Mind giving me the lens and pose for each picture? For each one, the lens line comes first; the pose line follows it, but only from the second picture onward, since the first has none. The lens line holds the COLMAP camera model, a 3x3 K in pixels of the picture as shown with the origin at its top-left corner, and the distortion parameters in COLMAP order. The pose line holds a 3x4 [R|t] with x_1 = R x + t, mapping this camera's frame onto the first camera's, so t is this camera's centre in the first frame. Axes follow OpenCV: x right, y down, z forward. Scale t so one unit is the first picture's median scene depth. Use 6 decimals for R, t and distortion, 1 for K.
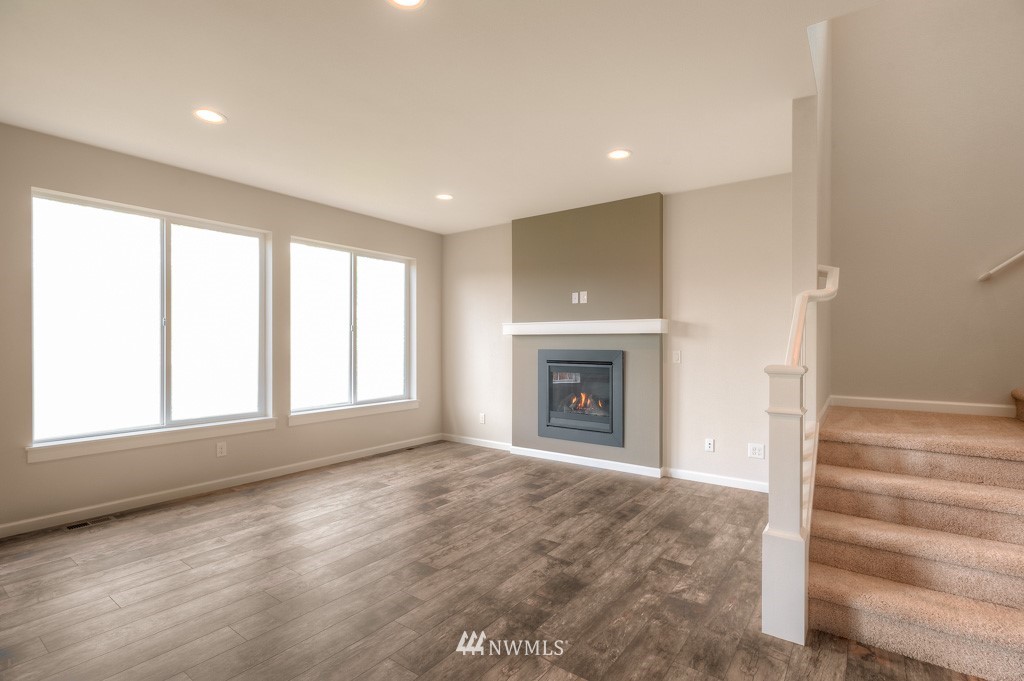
lens RADIAL K [[488.1, 0, 511.1], [0, 488.1, 343.0], [0, 0, 1]] dist [0.000331, 0.000885]
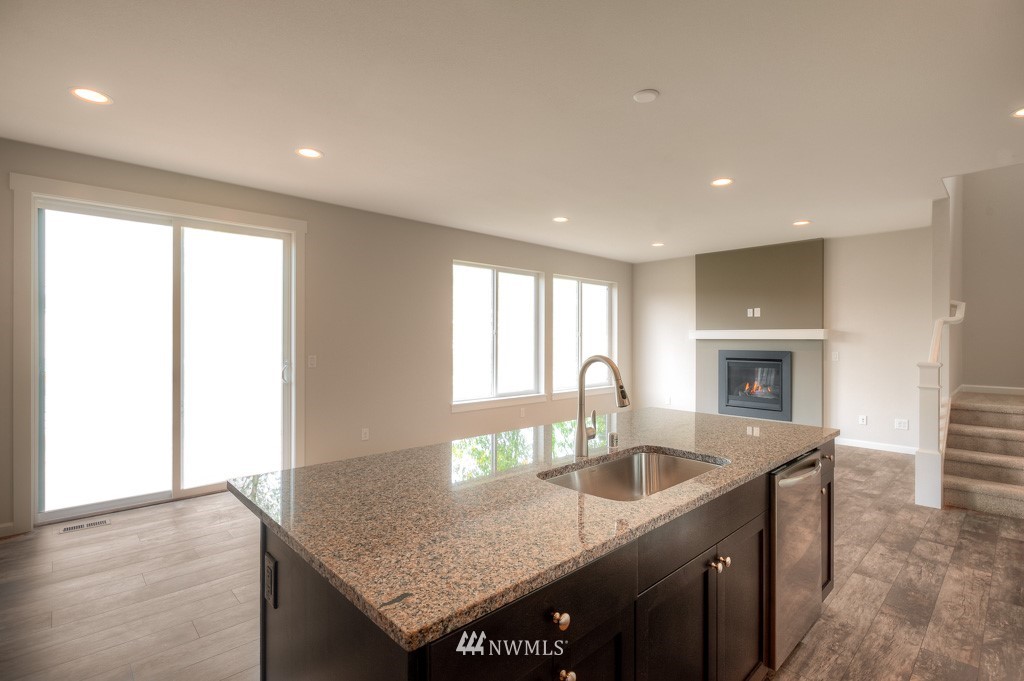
lens RADIAL K [[488.1, 0, 514.6], [0, 488.1, 337.9], [0, 0, 1]] dist [0.000331, 0.000885]
pose [[0.984685, 0.002115, -0.174329, -0.441513], [-0.002607, 0.999993, -0.002590, -0.025532], [0.174322, 0.003005, 0.984684, -0.730337]]
